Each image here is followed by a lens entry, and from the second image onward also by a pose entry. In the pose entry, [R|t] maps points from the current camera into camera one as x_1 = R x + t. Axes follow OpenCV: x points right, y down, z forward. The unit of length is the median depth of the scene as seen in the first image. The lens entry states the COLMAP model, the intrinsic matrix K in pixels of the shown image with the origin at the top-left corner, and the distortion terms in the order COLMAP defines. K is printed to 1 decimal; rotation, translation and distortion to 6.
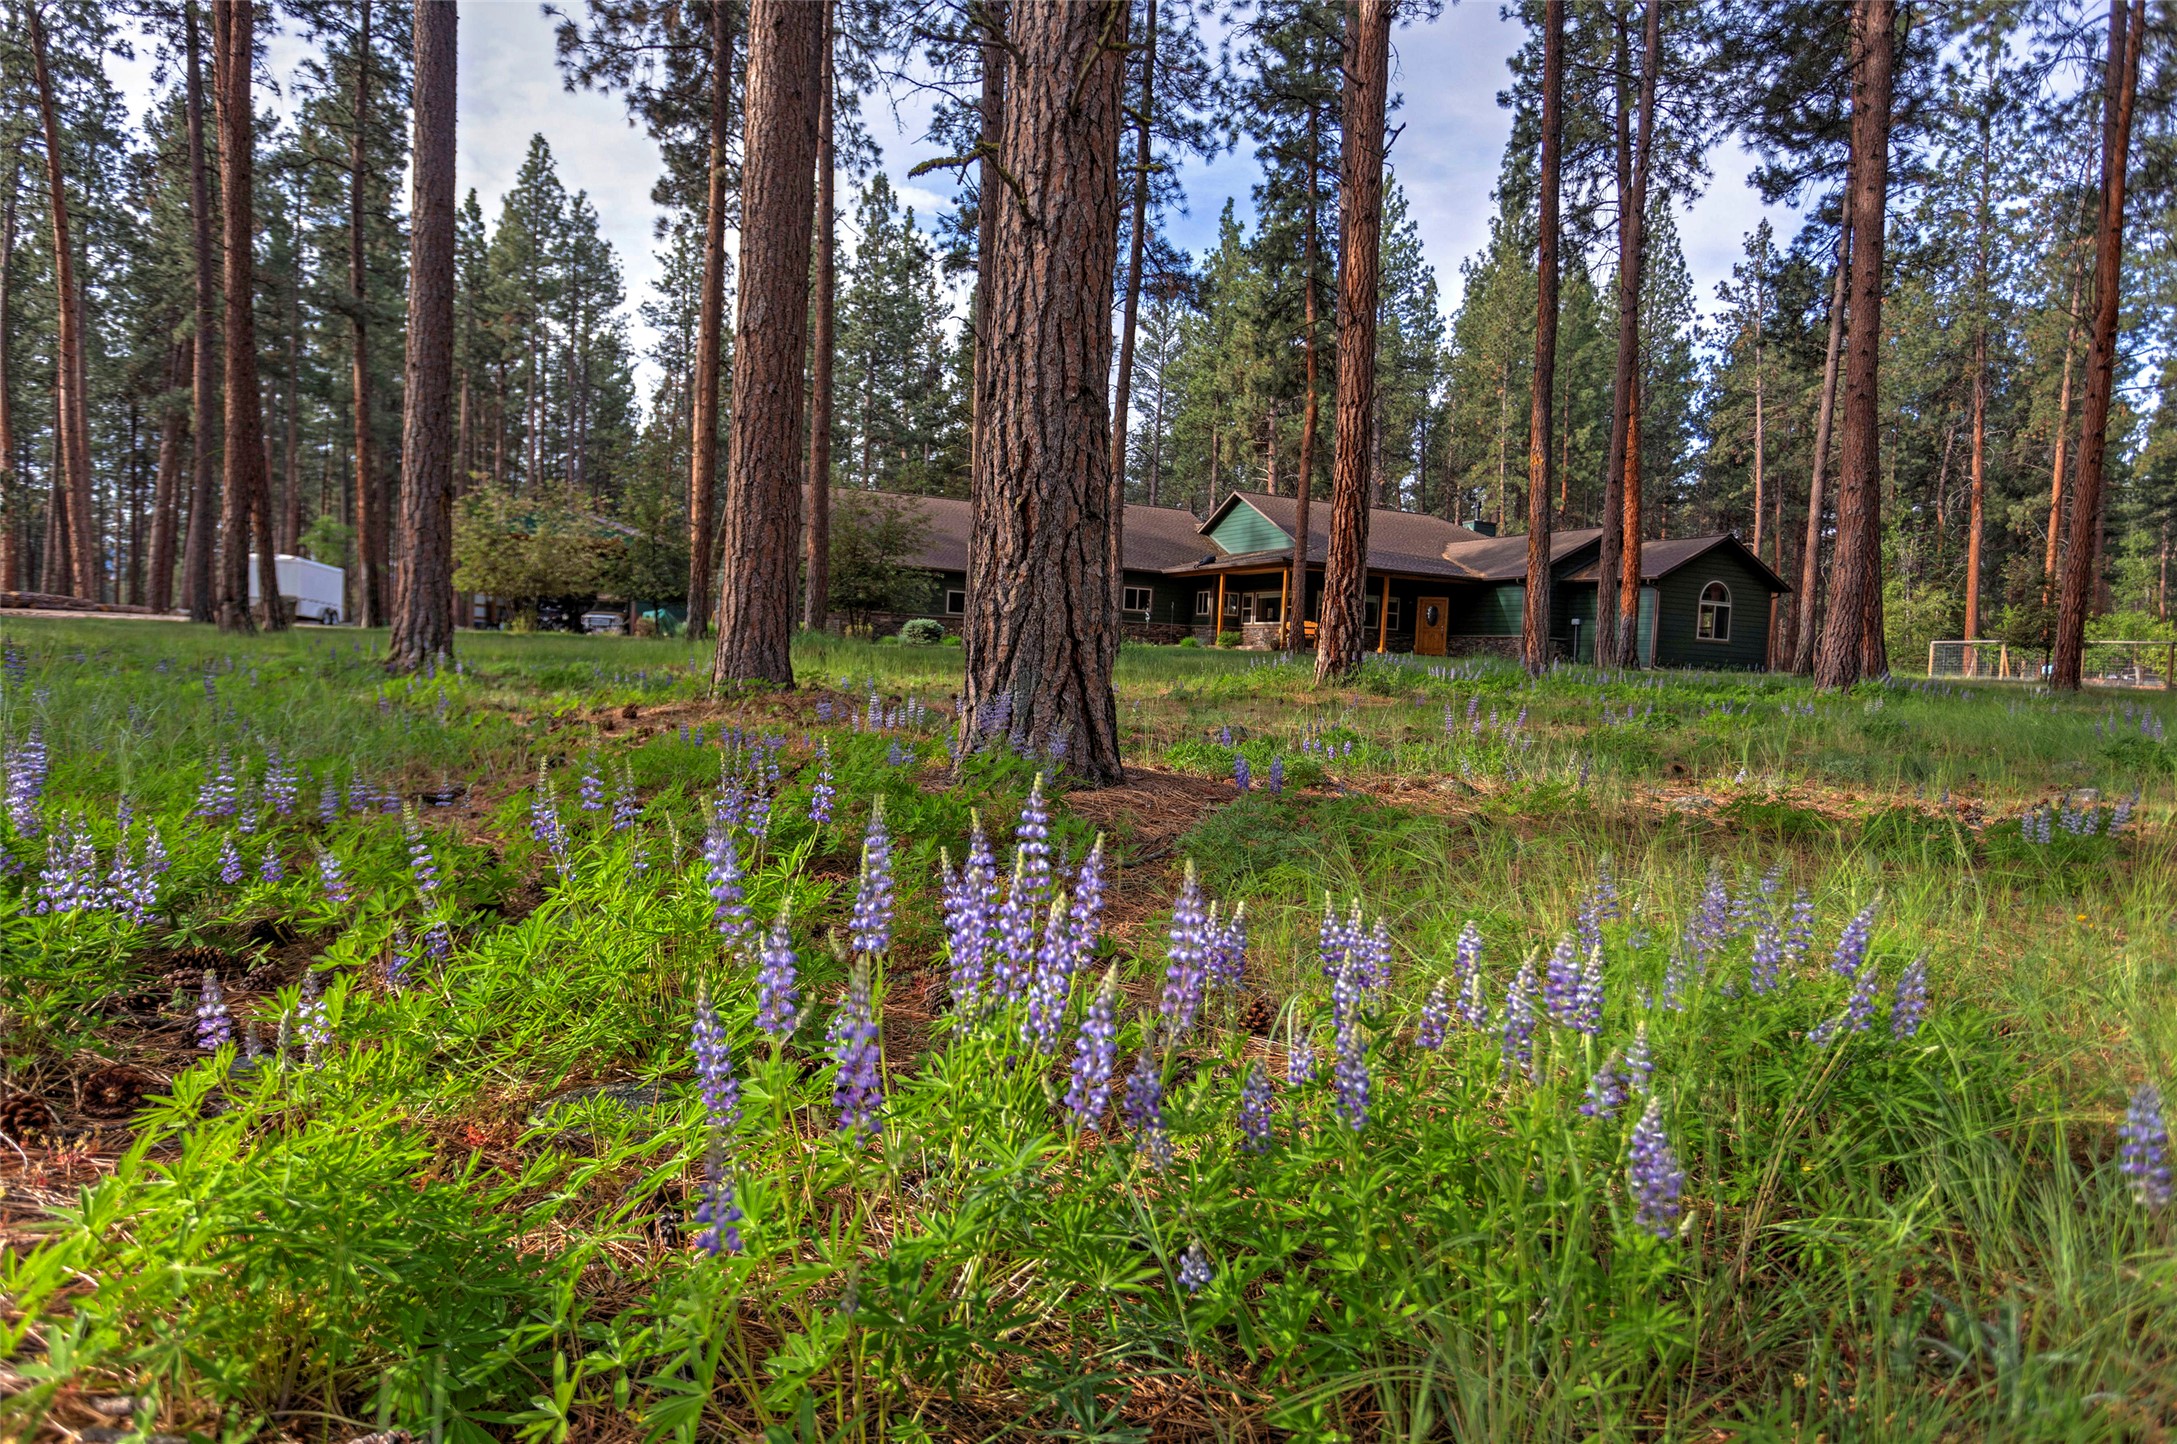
lens RADIAL K [[1226.0, 0, 1091.3], [0, 1226.0, 718.0], [0, 0, 1]] dist [-0.006817, 0.000727]
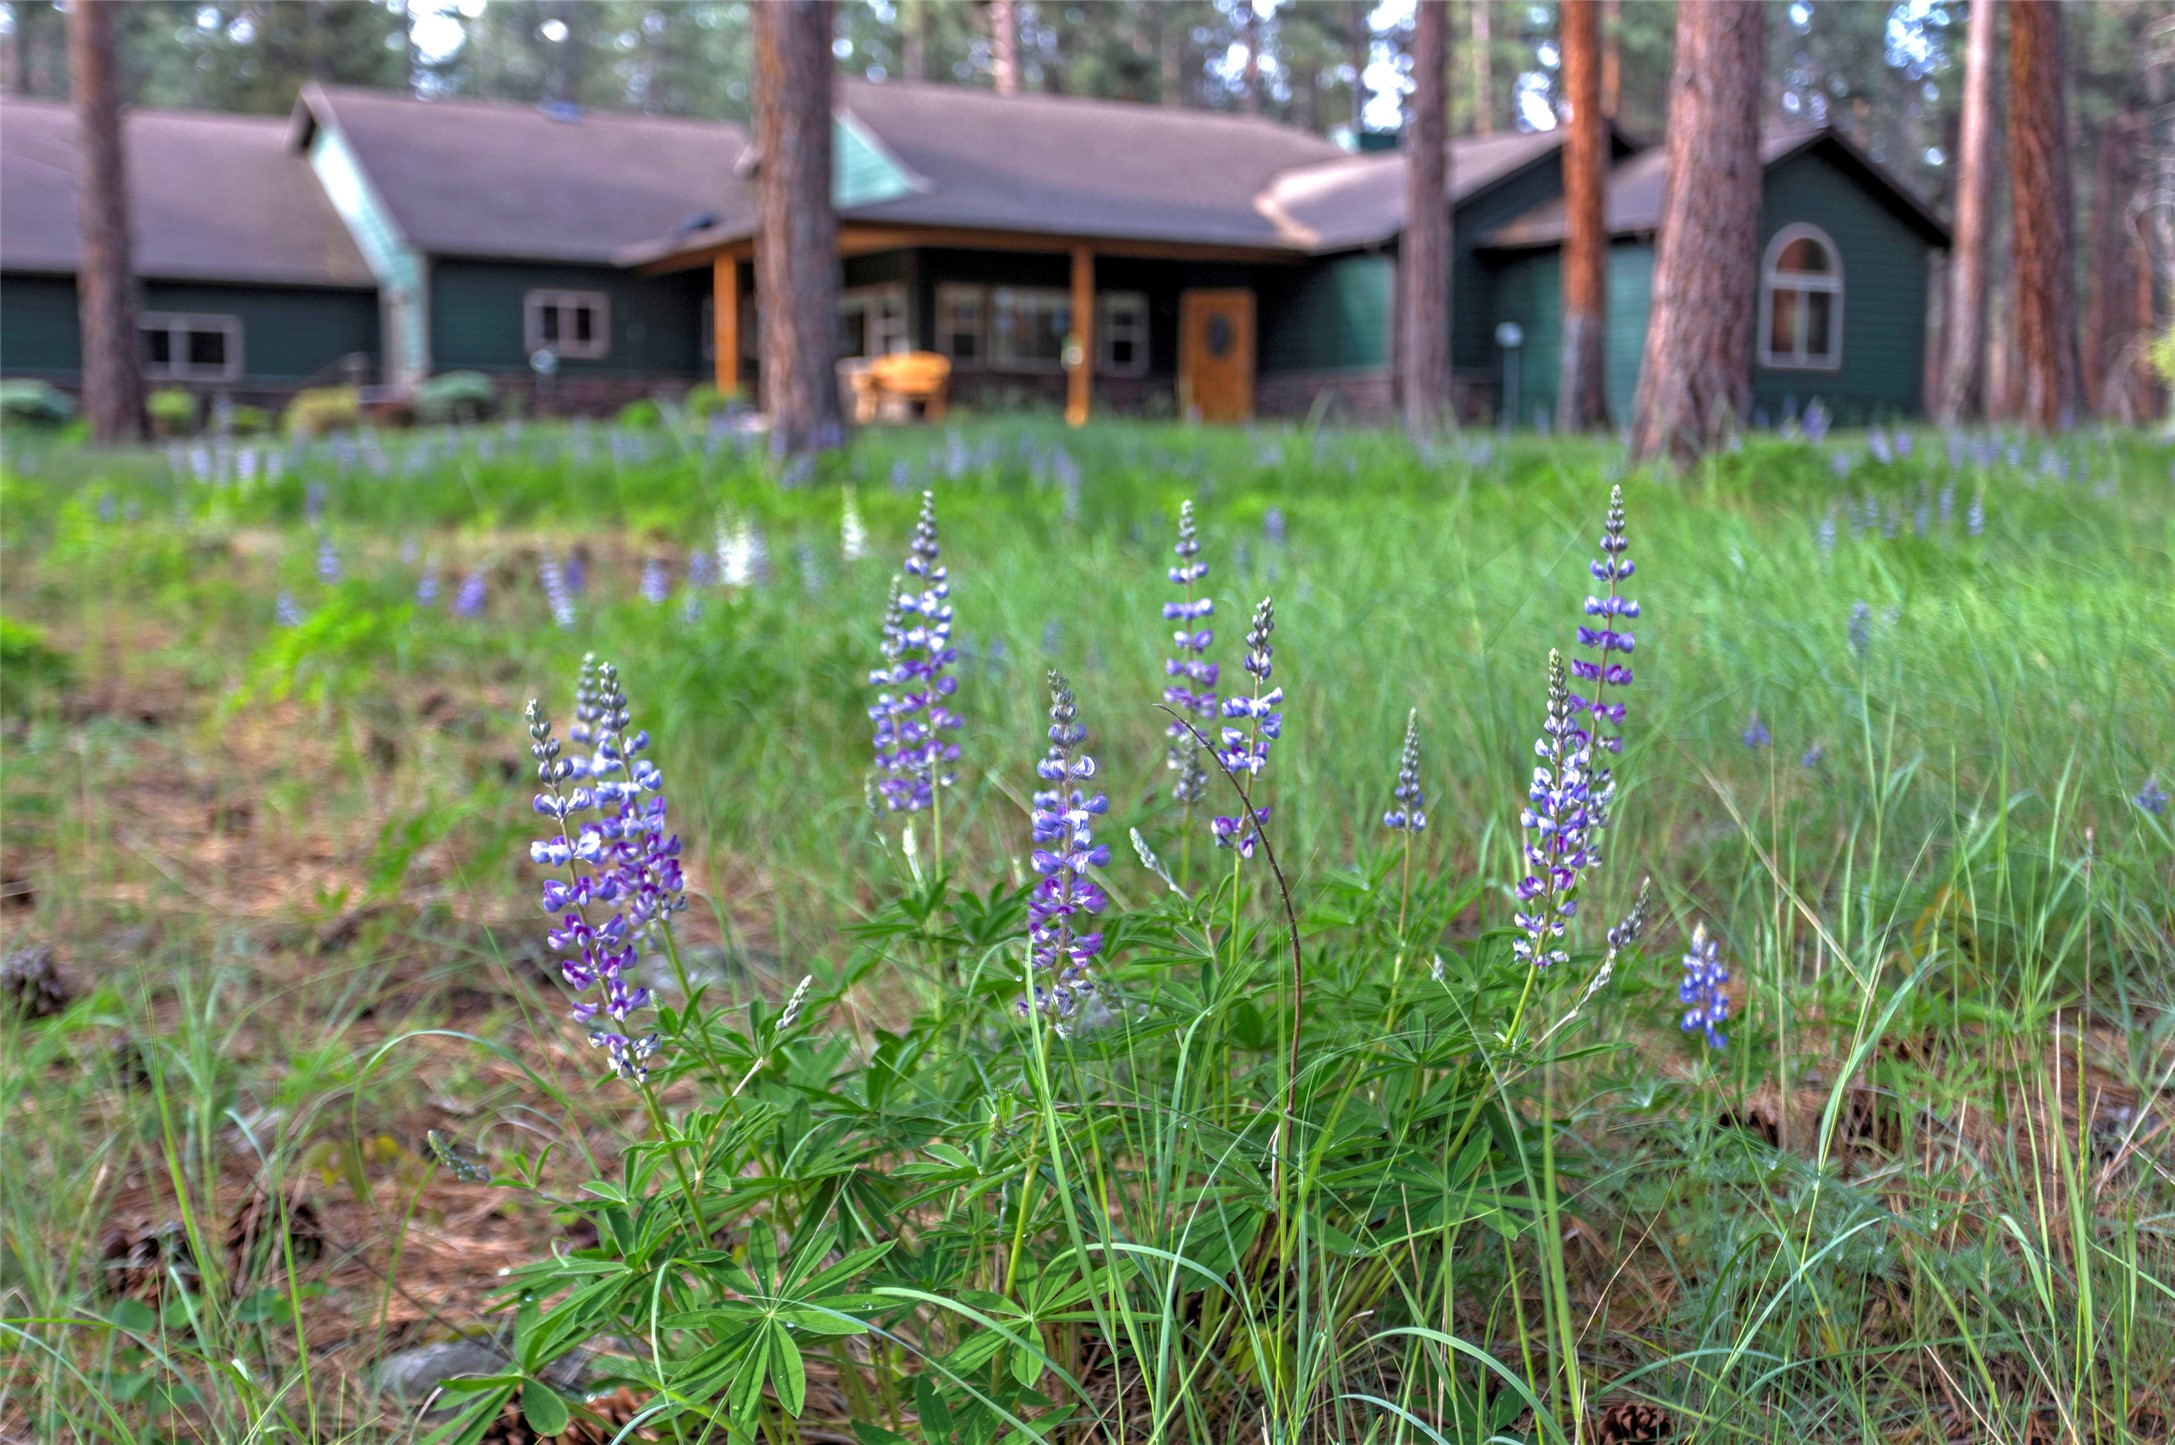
lens RADIAL K [[2338.6, 0, 1097.2], [0, 2338.6, 727.9], [0, 0, 1]] dist [0.004710, 0.011130]
pose [[0.994860, -0.051909, 0.086938, 0.143932], [0.046115, 0.996662, 0.067372, -0.000167], [-0.090145, -0.063017, 0.993933, 0.136143]]
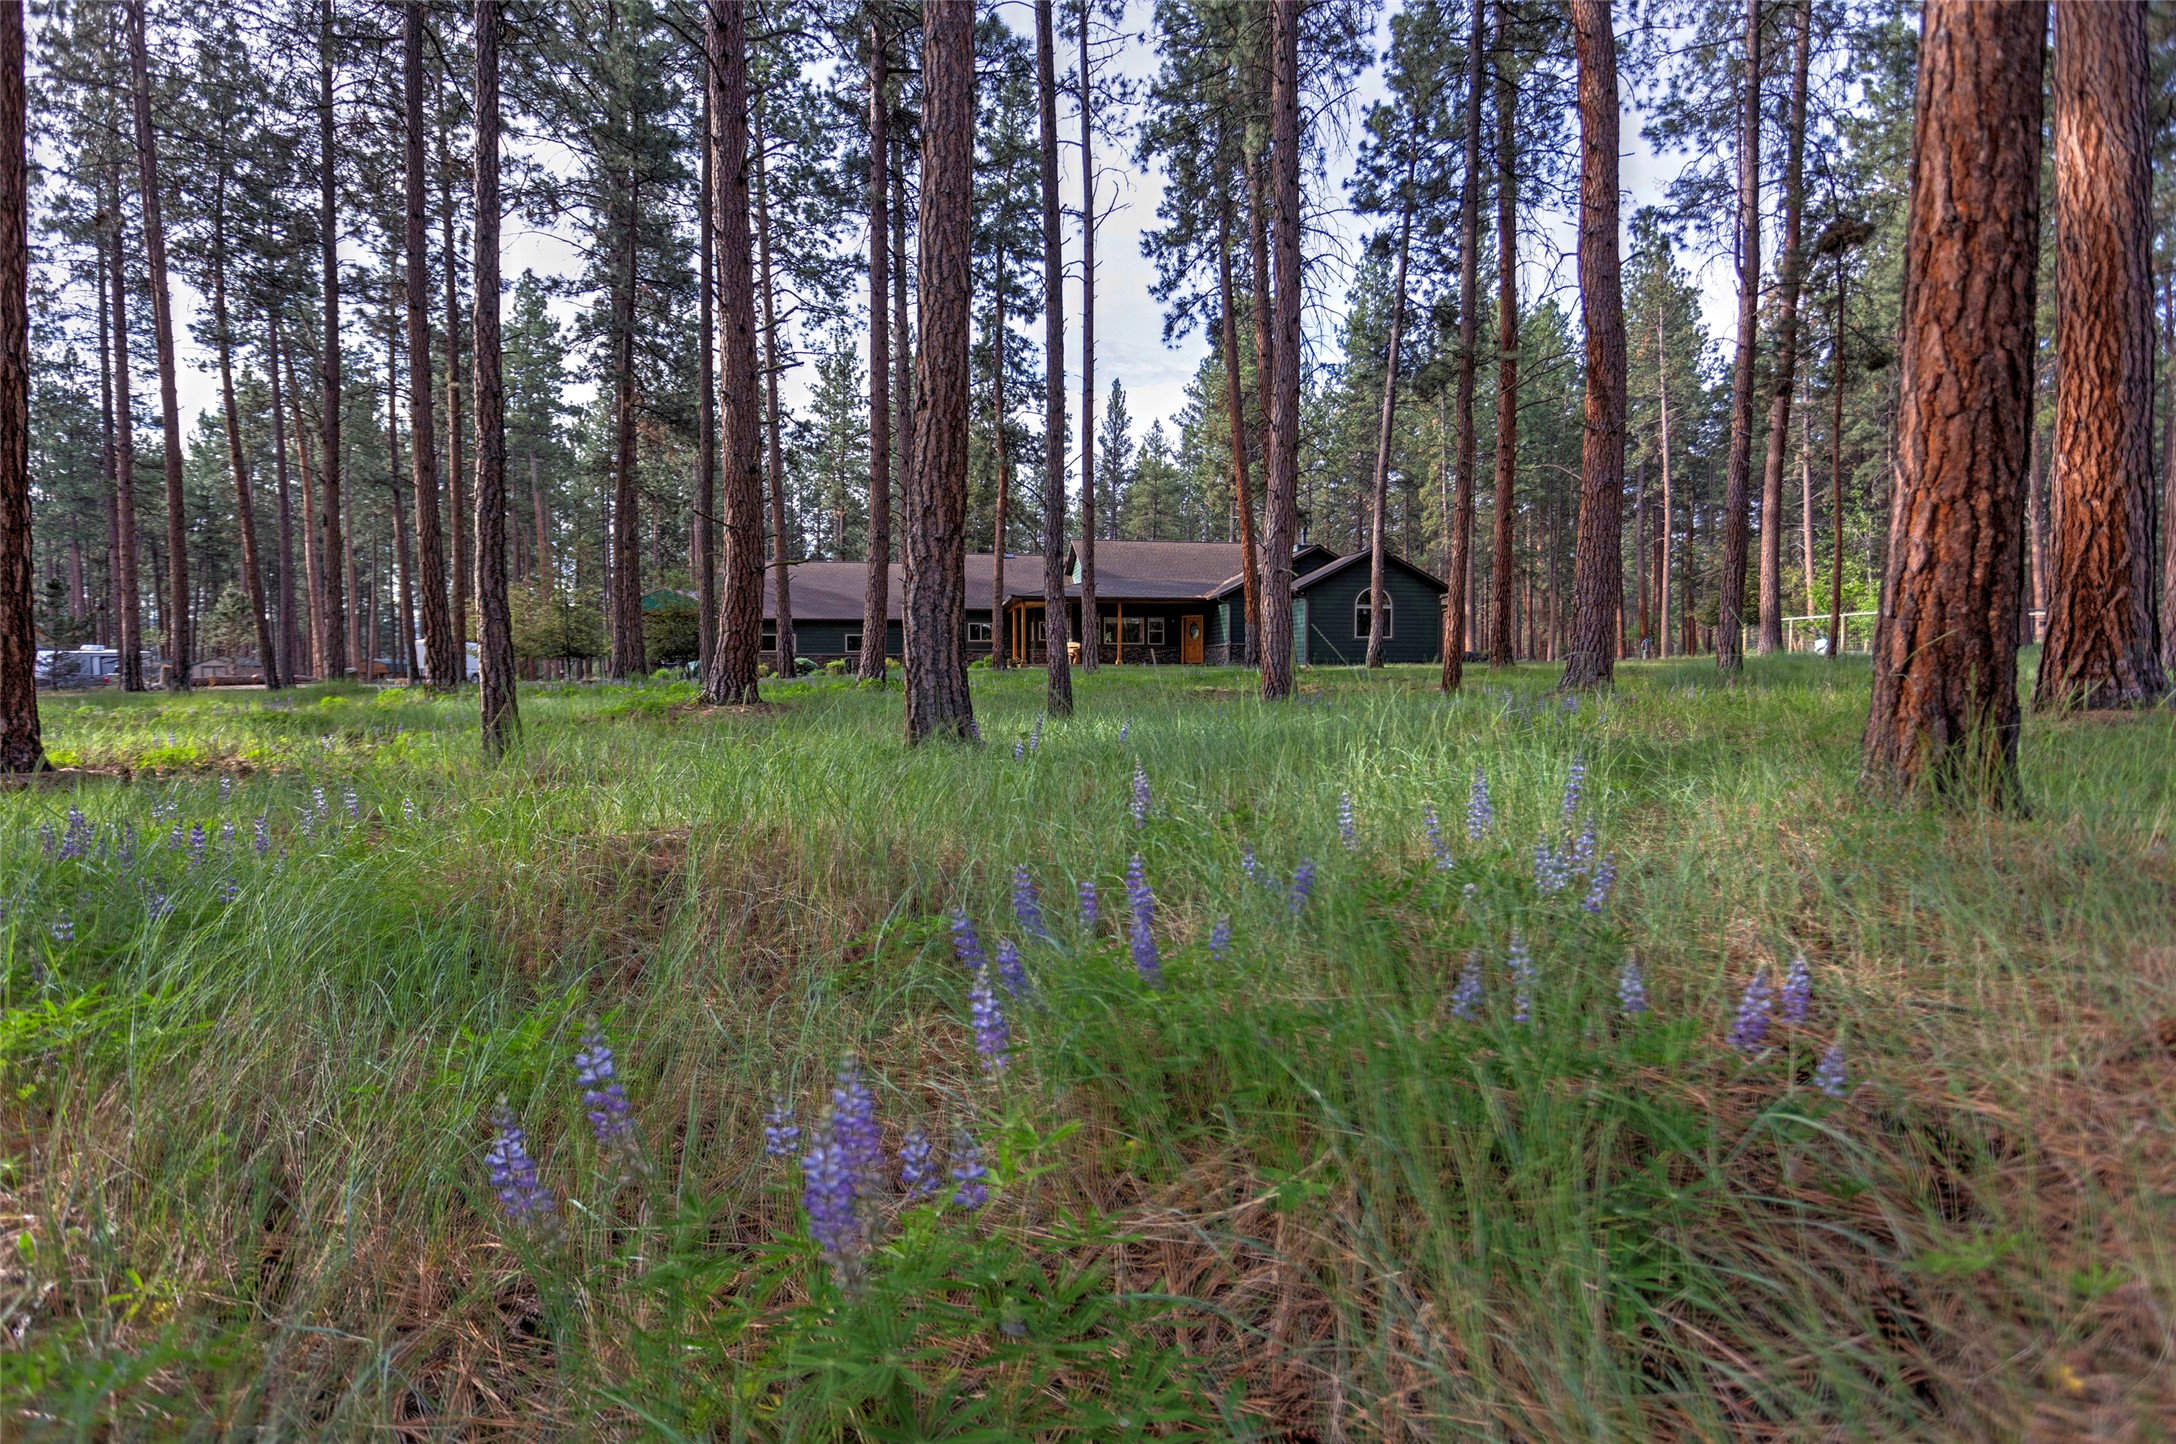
lens RADIAL K [[1093.1, 0, 1088.0], [0, 1093.1, 722.0], [0, 0, 1]] dist [-0.000557, -0.000043]
pose [[0.961227, -0.040136, -0.272821, 0.445792], [0.036856, 0.999174, -0.017138, 0.020492], [0.273284, 0.006418, 0.961912, -0.066037]]
